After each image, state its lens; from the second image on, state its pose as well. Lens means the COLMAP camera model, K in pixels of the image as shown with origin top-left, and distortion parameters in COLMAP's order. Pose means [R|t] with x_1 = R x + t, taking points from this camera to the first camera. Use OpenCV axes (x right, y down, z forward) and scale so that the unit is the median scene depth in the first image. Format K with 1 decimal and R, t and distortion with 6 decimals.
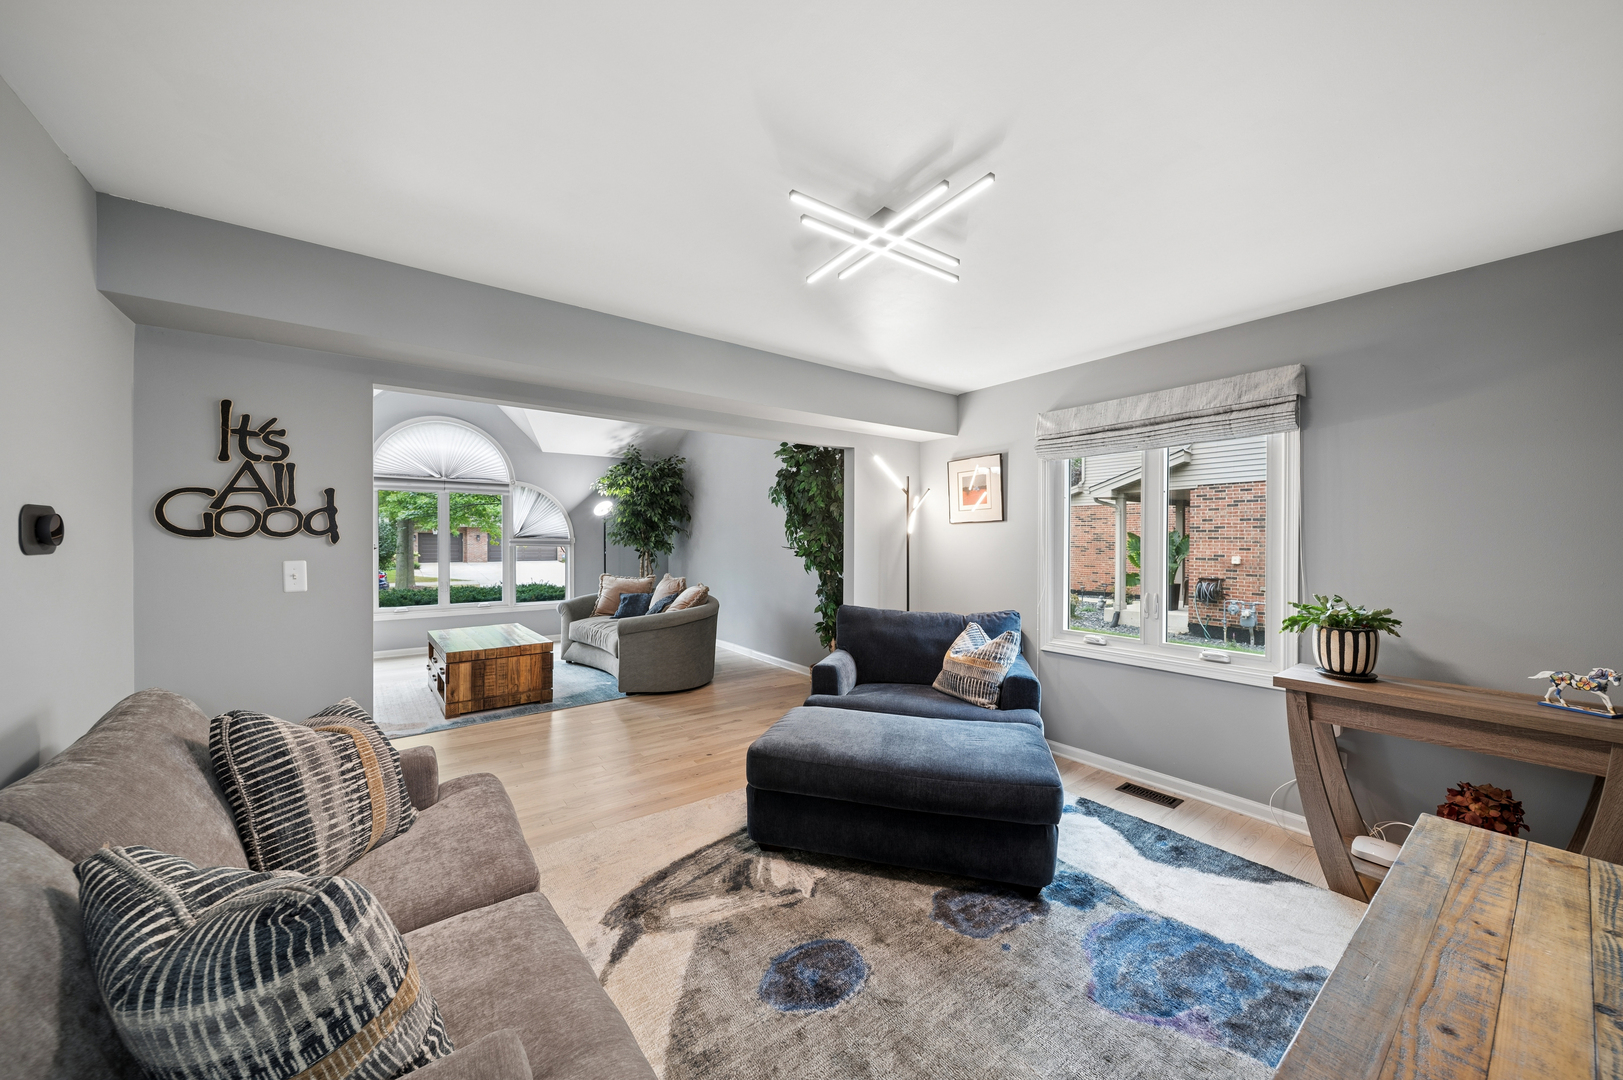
lens RADIAL K [[571.8, 0, 815.2], [0, 571.8, 541.4], [0, 0, 1]] dist [-0.001595, -0.001371]
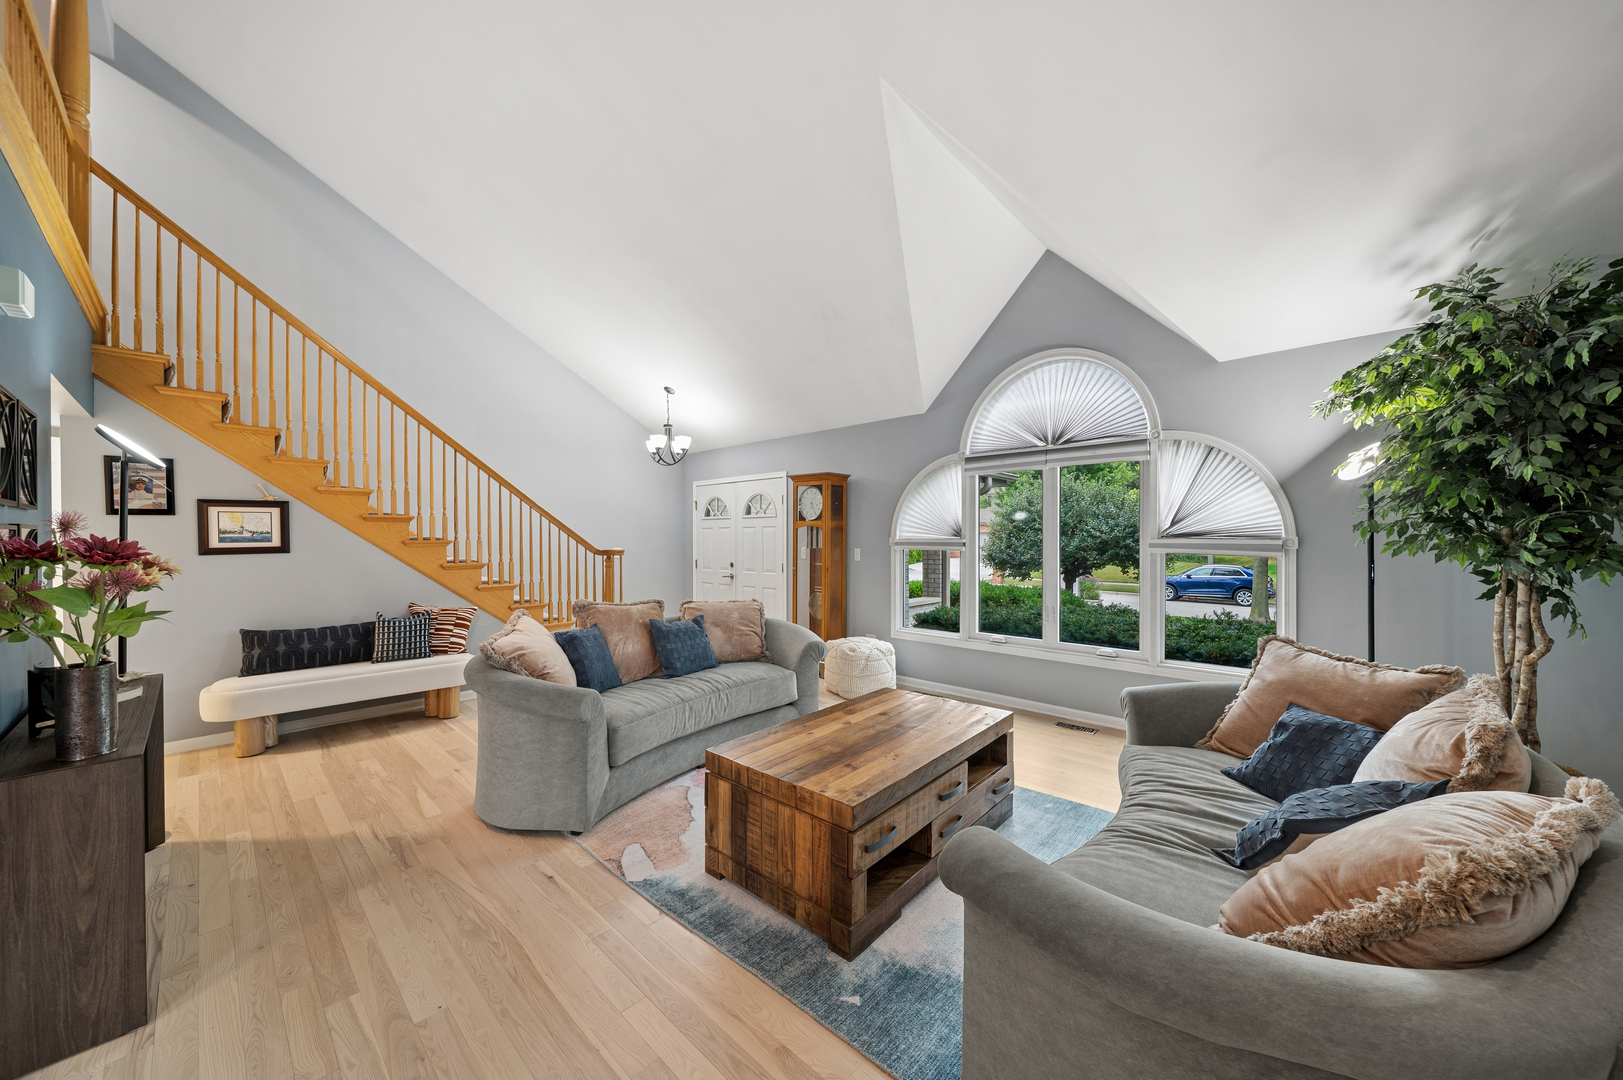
lens RADIAL K [[571.8, 0, 806.1], [0, 571.8, 546.6], [0, 0, 1]] dist [-0.001595, -0.001371]
pose [[0.167966, 0.012849, -0.985709, -0.053925], [-0.001718, 0.999917, 0.012741, -0.003893], [0.985791, -0.000447, 0.167974, 0.581789]]
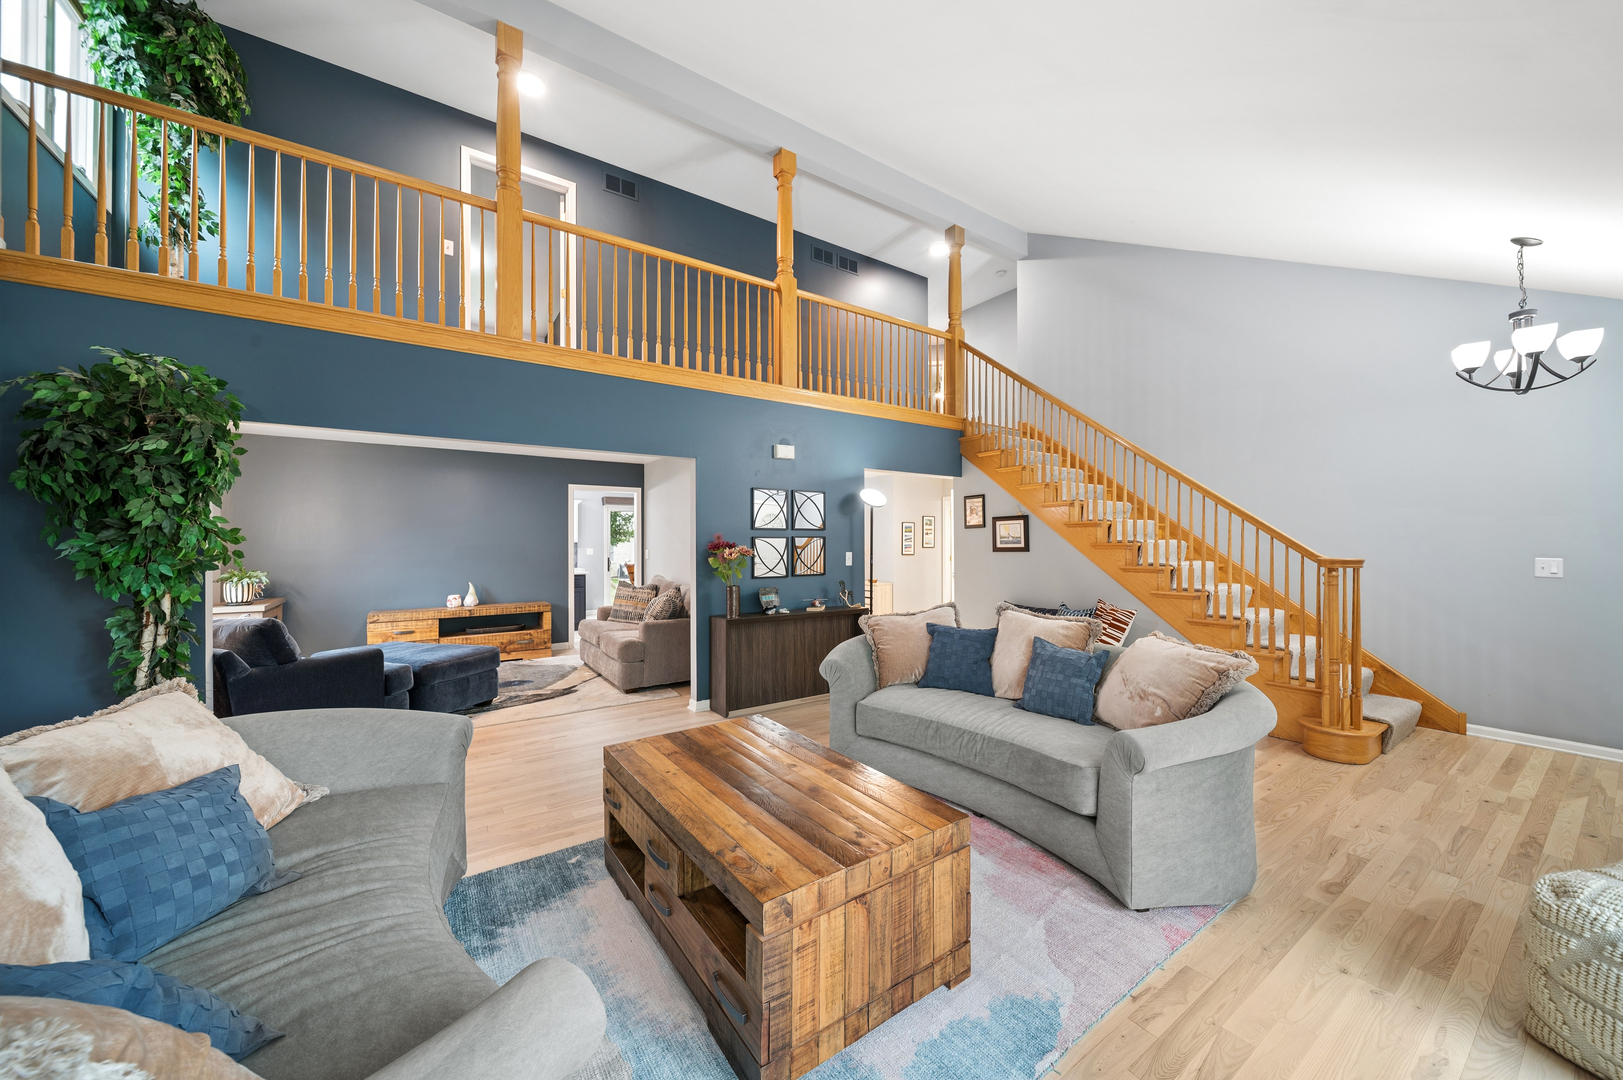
lens RADIAL K [[571.8, 0, 819.4], [0, 571.8, 542.8], [0, 0, 1]] dist [-0.001595, -0.001371]
pose [[-0.999186, -0.001663, 0.040312, -0.452440], [-0.001487, 0.999989, 0.004394, -0.005165], [-0.040319, 0.004330, -0.999177, 0.986493]]
